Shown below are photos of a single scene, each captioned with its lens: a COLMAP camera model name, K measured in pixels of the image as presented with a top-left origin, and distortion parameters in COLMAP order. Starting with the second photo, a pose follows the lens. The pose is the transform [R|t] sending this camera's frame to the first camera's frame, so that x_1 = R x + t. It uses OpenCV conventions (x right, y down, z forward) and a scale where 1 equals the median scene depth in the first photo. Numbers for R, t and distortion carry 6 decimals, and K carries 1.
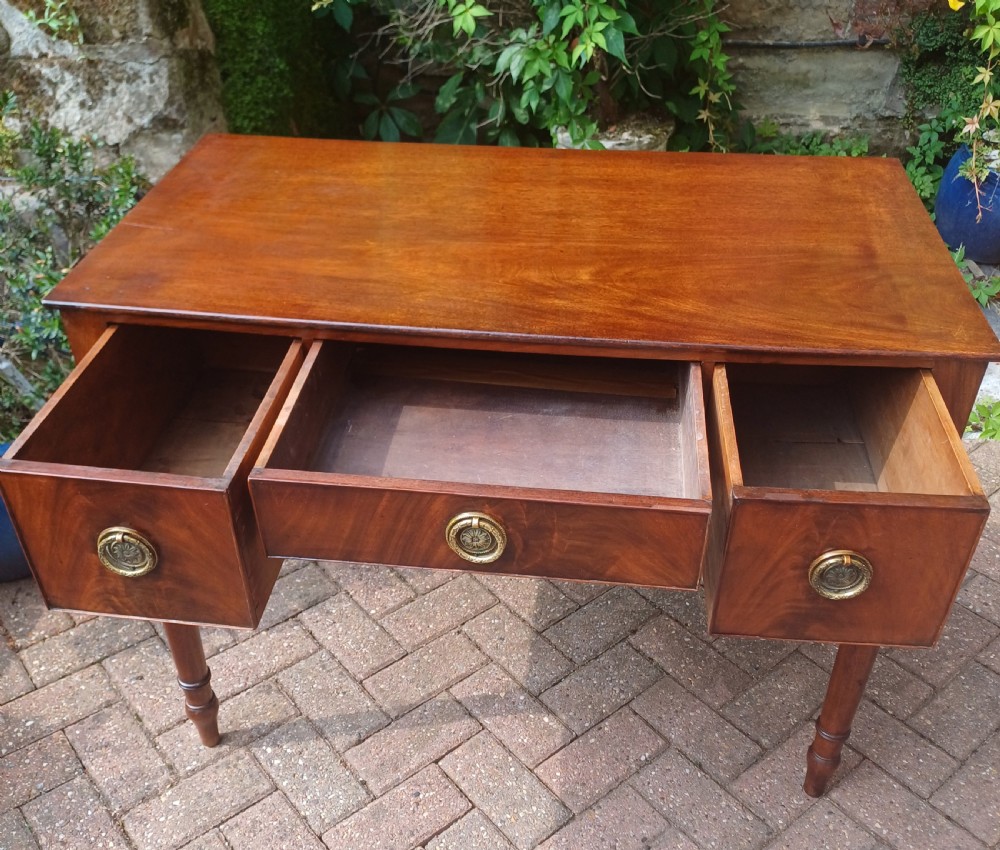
lens RADIAL K [[1043.5, 0, 481.8], [0, 1043.5, 490.5], [0, 0, 1]] dist [0.061503, 0.000000]
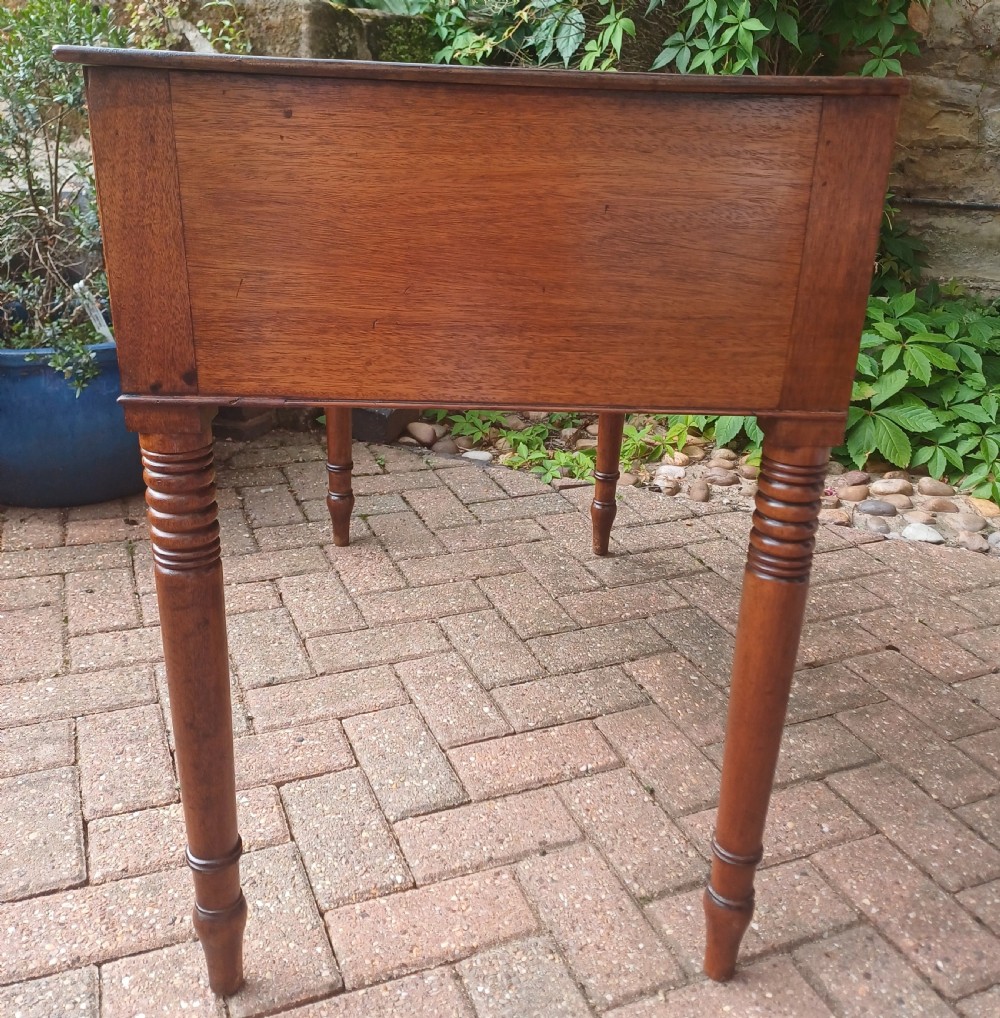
lens RADIAL K [[1046.1, 0, 483.2], [0, 1046.1, 466.4], [0, 0, 1]] dist [0.056538, 0.000000]
pose [[0.954463, 0.143930, -0.261312, 0.245526], [-0.216825, 0.936305, -0.276259, 0.266242], [0.204906, 0.320338, 0.924877, 0.174972]]
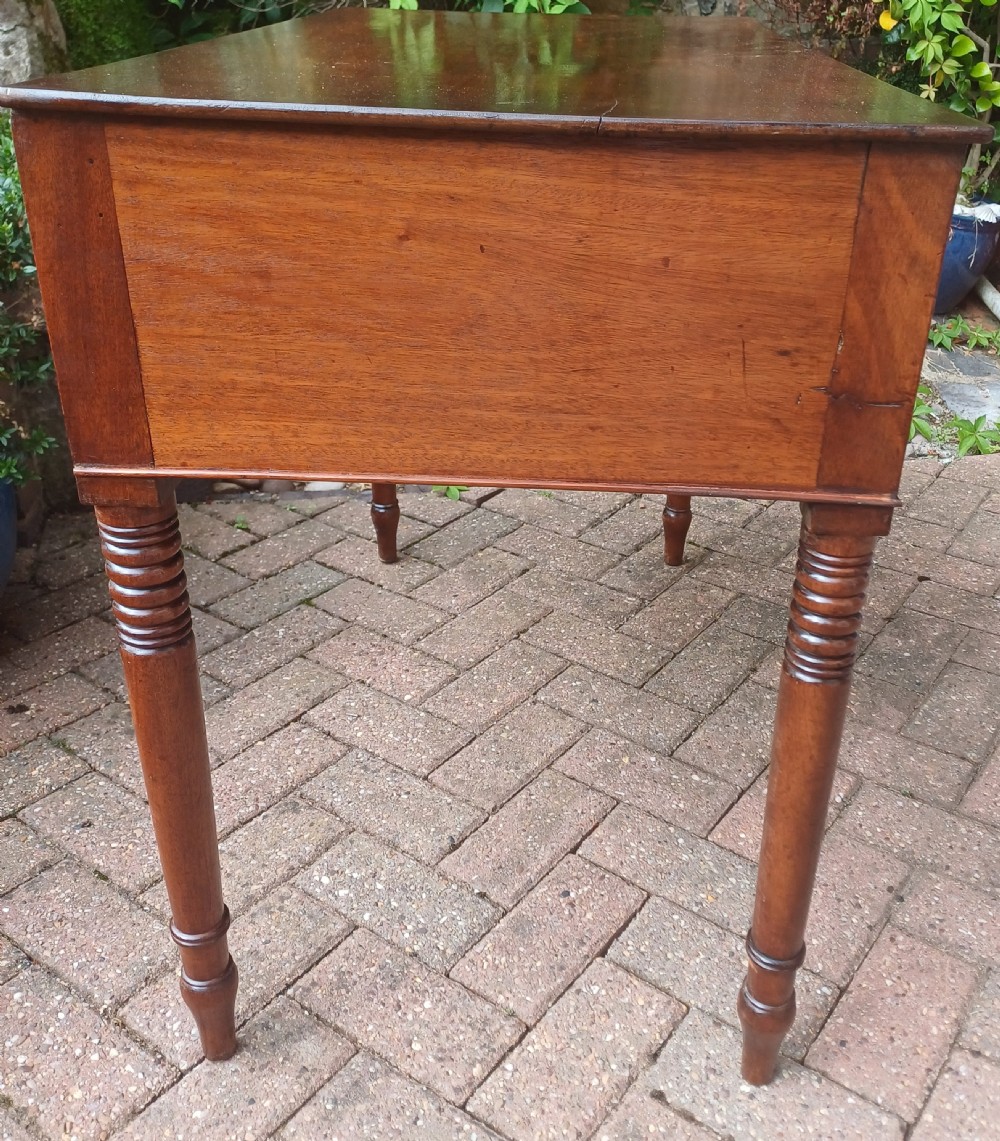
lens RADIAL K [[1196.1, 0, 555.6], [0, 1196.1, 518.1], [0, 0, 1]] dist [0.062909, 0.000000]
pose [[0.959804, -0.097321, 0.263258, -0.233691], [0.150904, 0.969790, -0.191666, 0.187659], [-0.236651, 0.223688, 0.945494, 0.189994]]
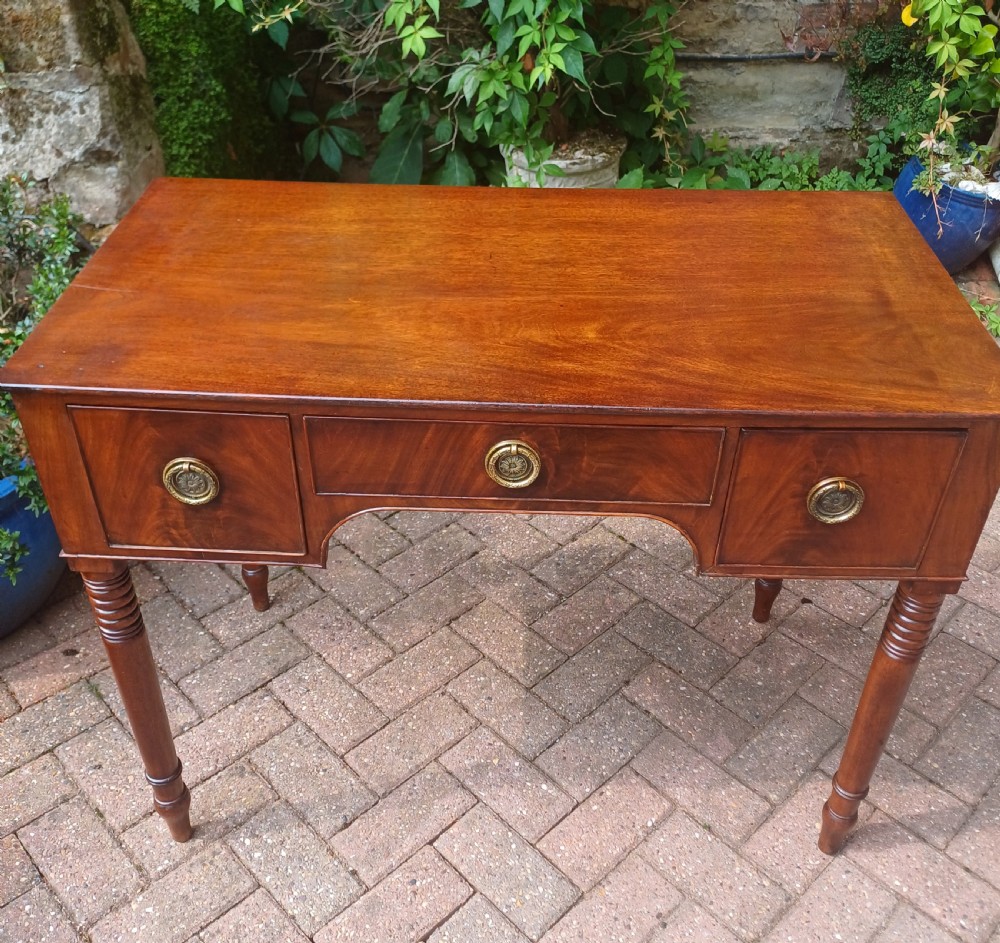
lens RADIAL K [[1059.1, 0, 492.6], [0, 1059.1, 485.1], [0, 0, 1]] dist [0.049001, 0.000000]
pose [[0.996287, -0.040712, 0.075859, -0.045879], [0.041130, 0.999146, -0.003966, -0.049828], [-0.075633, 0.007072, 0.997111, 0.049300]]
